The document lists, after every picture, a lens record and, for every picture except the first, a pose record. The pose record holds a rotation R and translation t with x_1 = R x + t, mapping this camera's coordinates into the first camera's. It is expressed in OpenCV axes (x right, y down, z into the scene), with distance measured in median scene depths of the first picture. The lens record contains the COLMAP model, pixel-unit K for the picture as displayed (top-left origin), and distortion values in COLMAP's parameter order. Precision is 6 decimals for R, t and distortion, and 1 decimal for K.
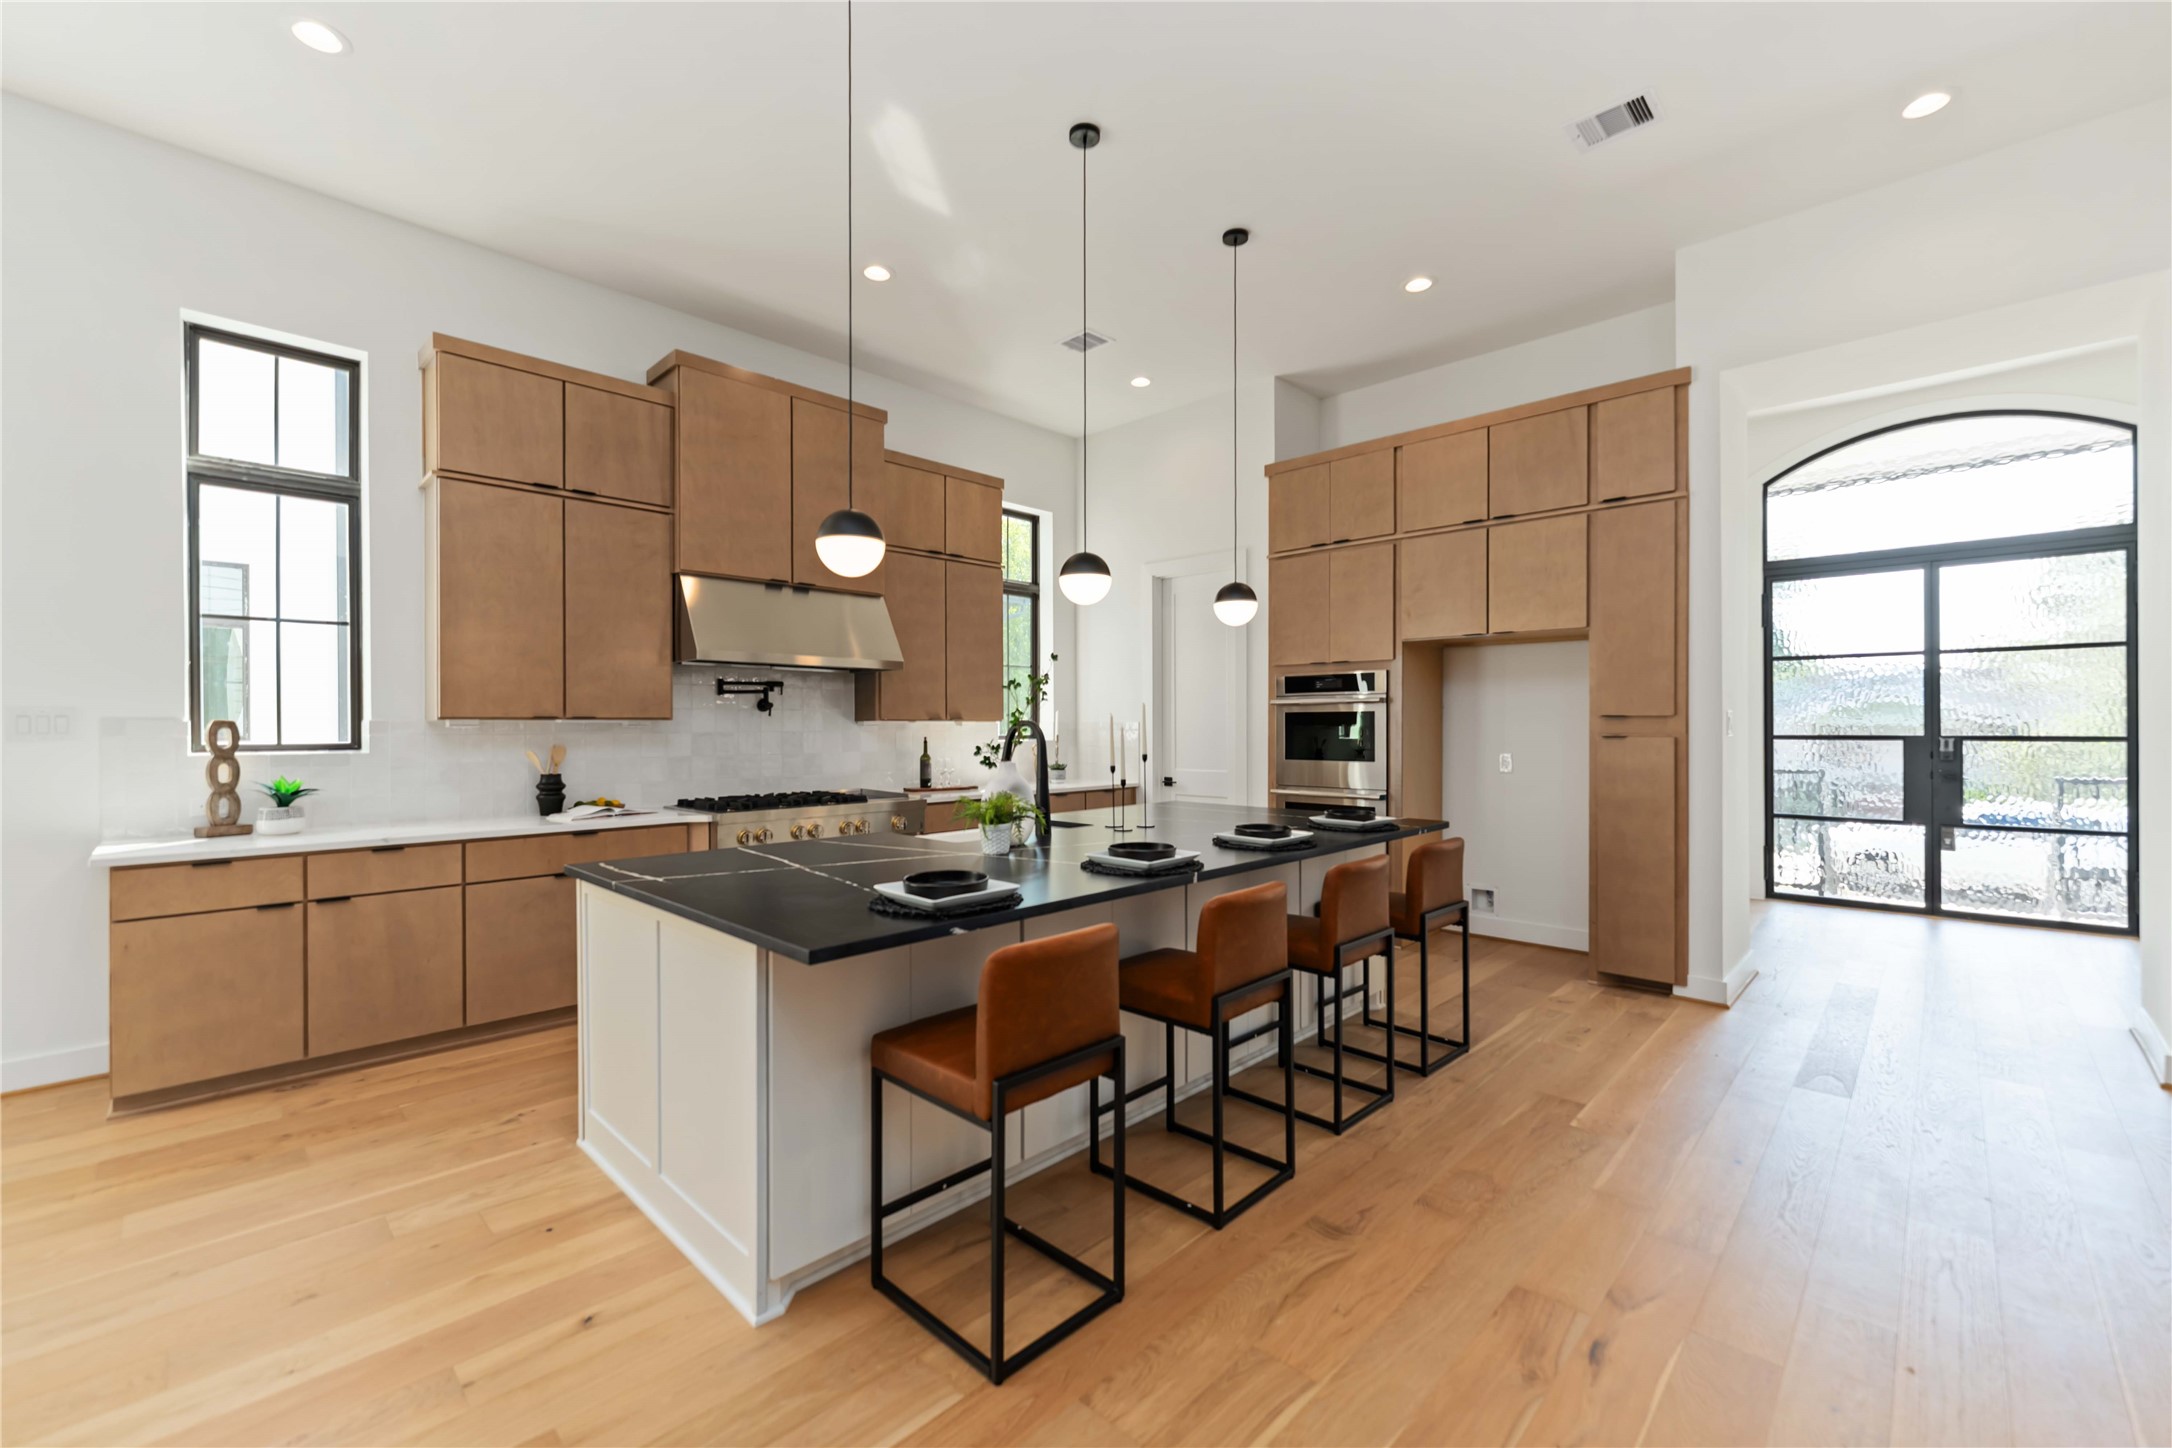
lens RADIAL K [[901.9, 0, 1062.2], [0, 901.9, 723.2], [0, 0, 1]] dist [-0.001906, -0.000530]
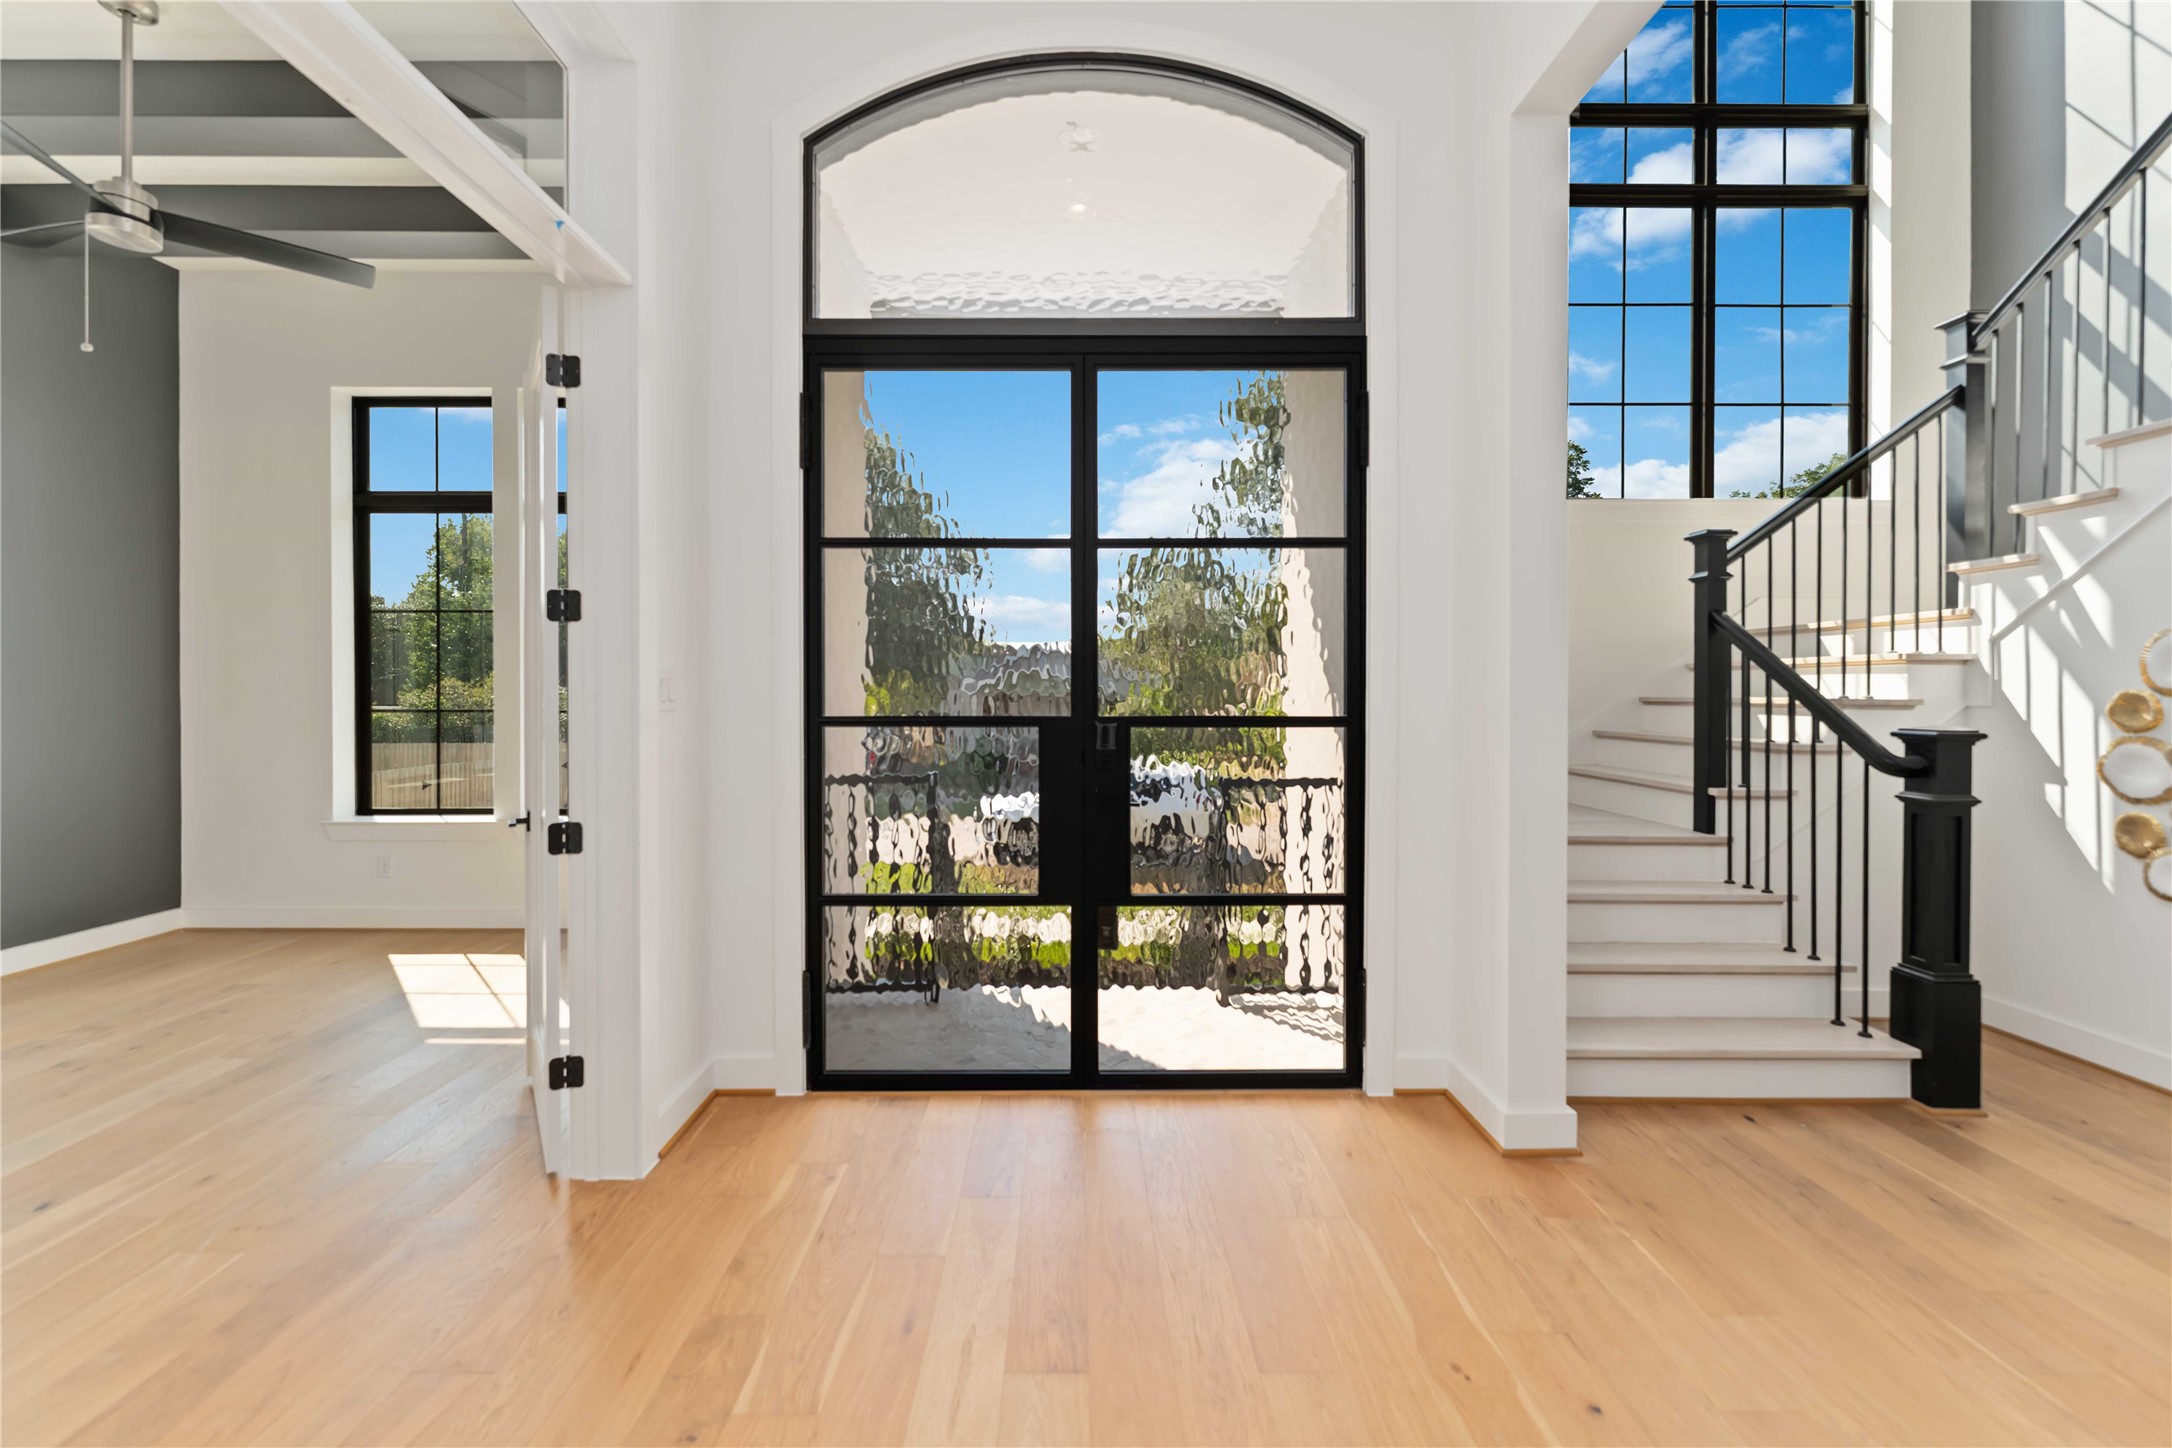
lens RADIAL K [[894.4, 0, 1075.1], [0, 894.4, 695.3], [0, 0, 1]] dist [-0.000017, -0.000080]
pose [[0.703033, 0.000642, 0.711157, 0.646525], [-0.005779, 0.999972, 0.004810, 0.000517], [-0.711133, -0.007491, 0.703017, 0.693141]]
